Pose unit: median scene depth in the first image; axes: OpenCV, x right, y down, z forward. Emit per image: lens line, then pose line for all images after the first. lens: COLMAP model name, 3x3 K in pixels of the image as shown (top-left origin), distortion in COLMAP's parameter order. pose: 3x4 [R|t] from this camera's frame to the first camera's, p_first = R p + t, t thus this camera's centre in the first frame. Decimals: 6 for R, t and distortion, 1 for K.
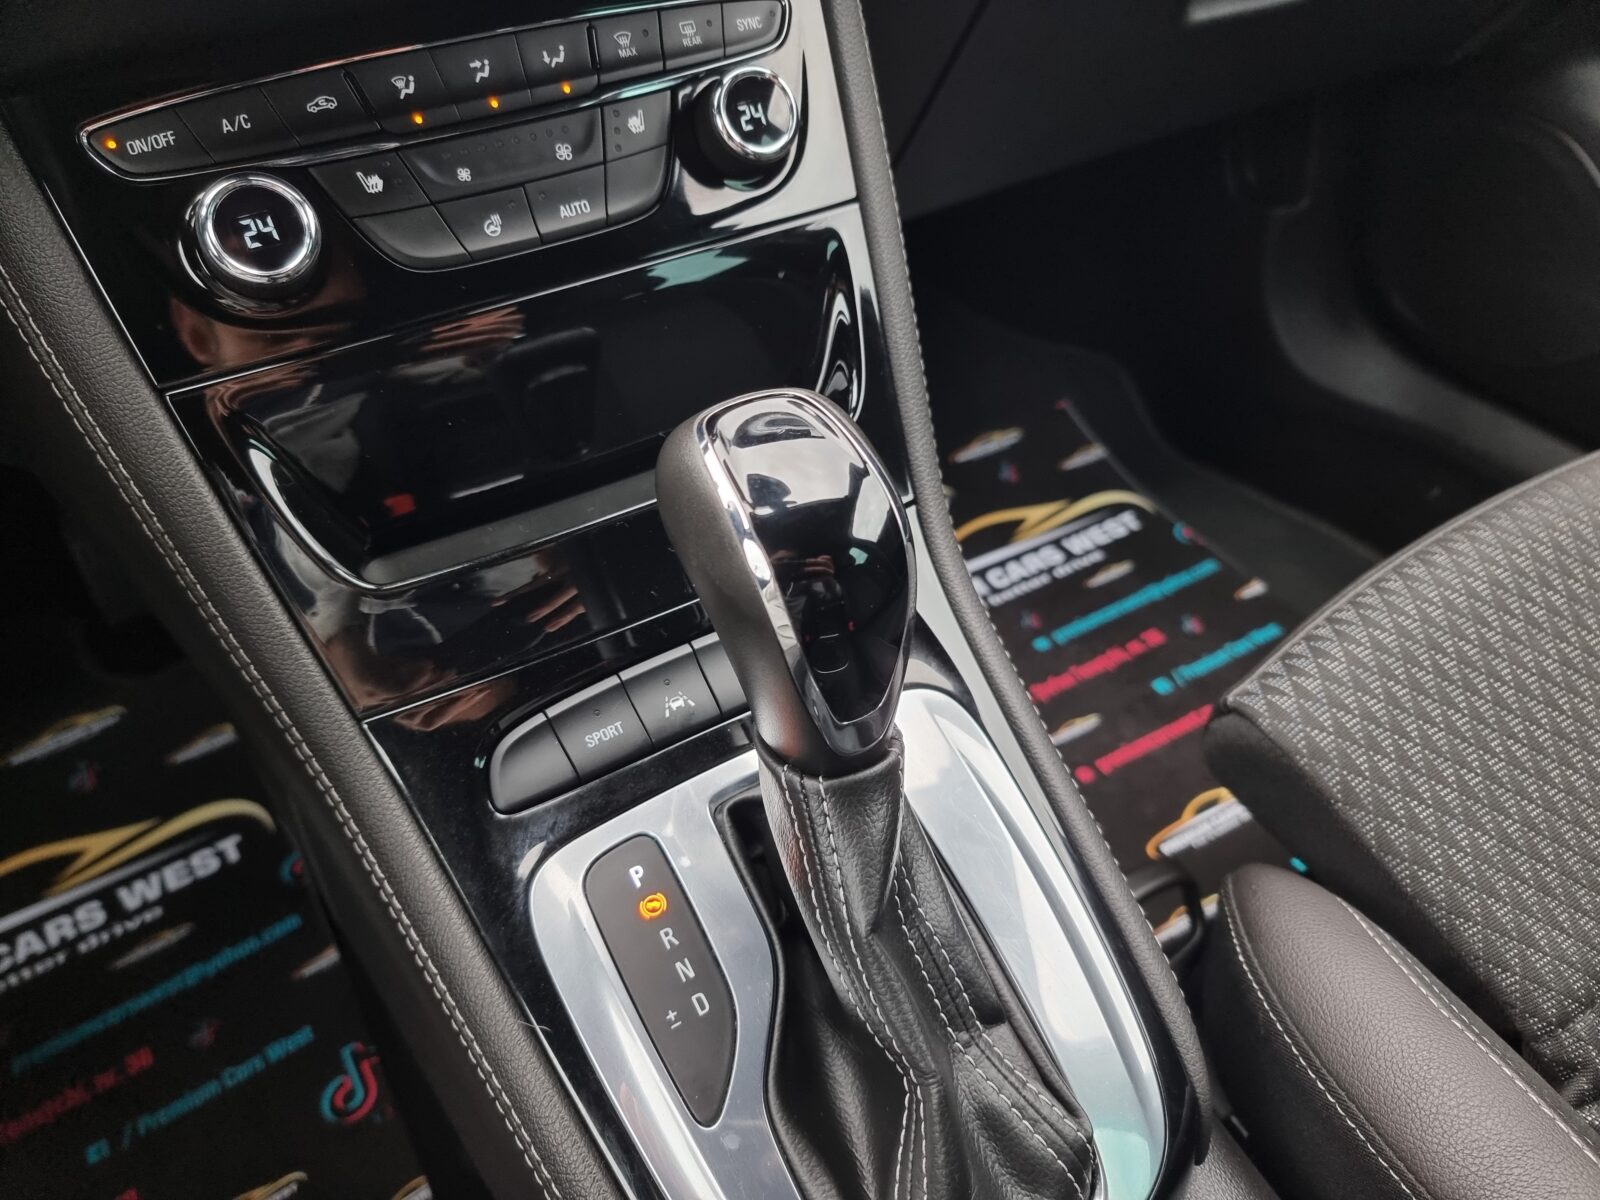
lens RADIAL K [[1152.5, 0, 800.4], [0, 1152.5, 613.8], [0, 0, 1]] dist [0.006397, -0.003154]
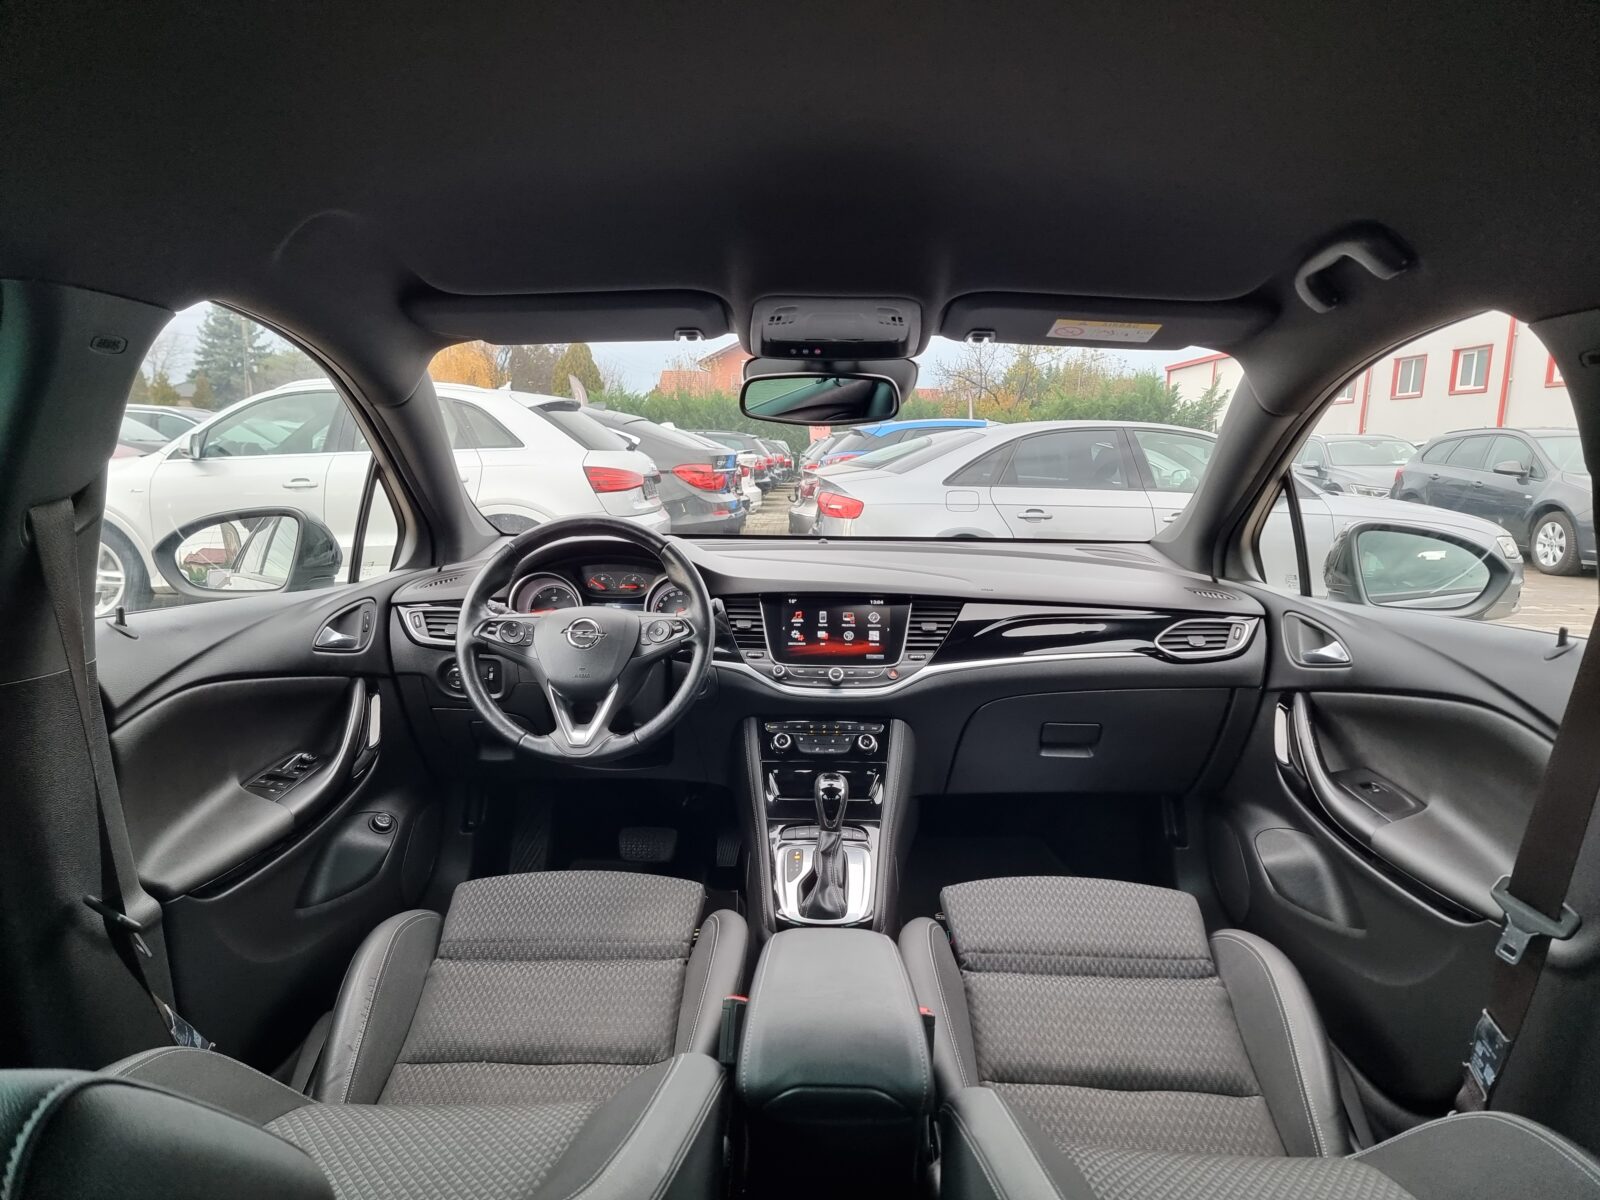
lens RADIAL K [[1102.8, 0, 800.0], [0, 1102.8, 600.0], [0, 0, 1]] dist [0.073932, -0.000759]
pose [[0.856775, 0.111448, -0.503503, 2.476817], [-0.371905, 0.809913, -0.453573, 1.682803], [0.357244, 0.575865, 0.735361, -3.730466]]
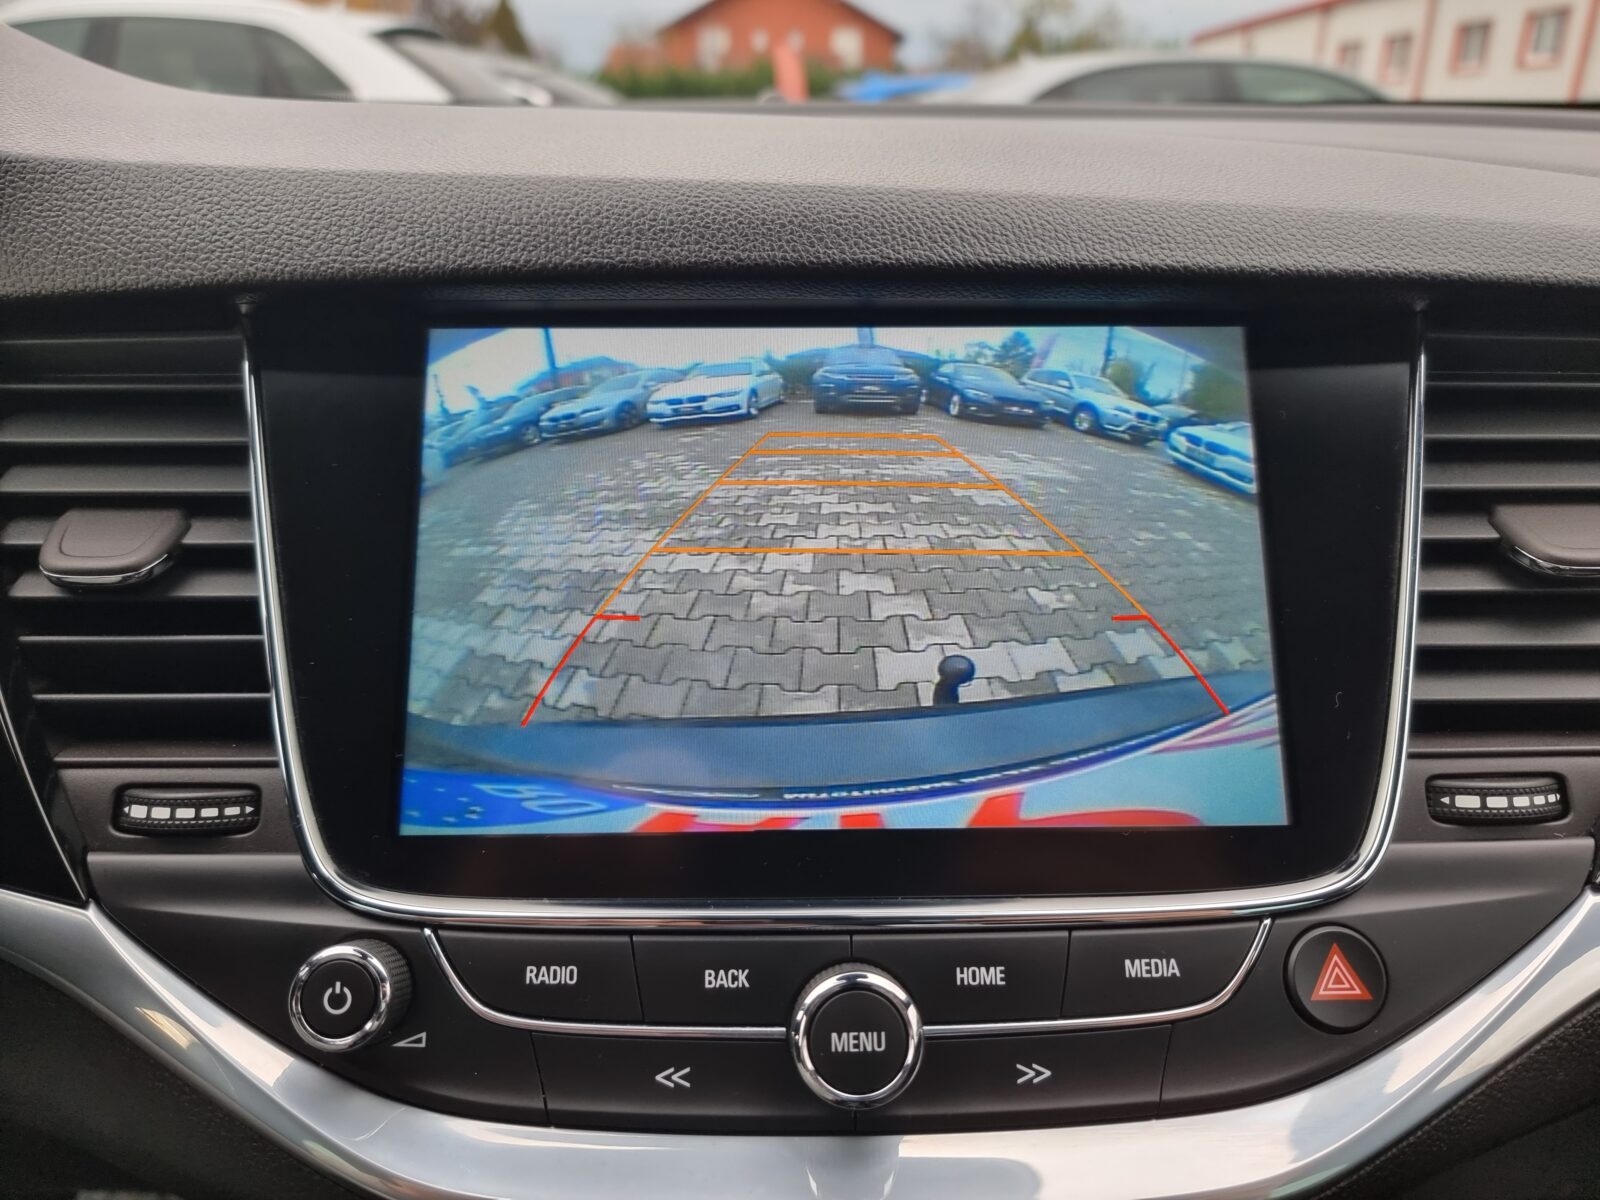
lens RADIAL K [[1165.5, 0, 800.0], [0, 1165.5, 600.0], [0, 0, 1]] dist [-0.001308, -0.002045]
pose [[0.868558, 0.210180, -0.448812, 0.008707], [-0.350440, 0.900827, -0.256324, -0.719321], [0.350428, 0.379913, 0.856076, 0.106142]]
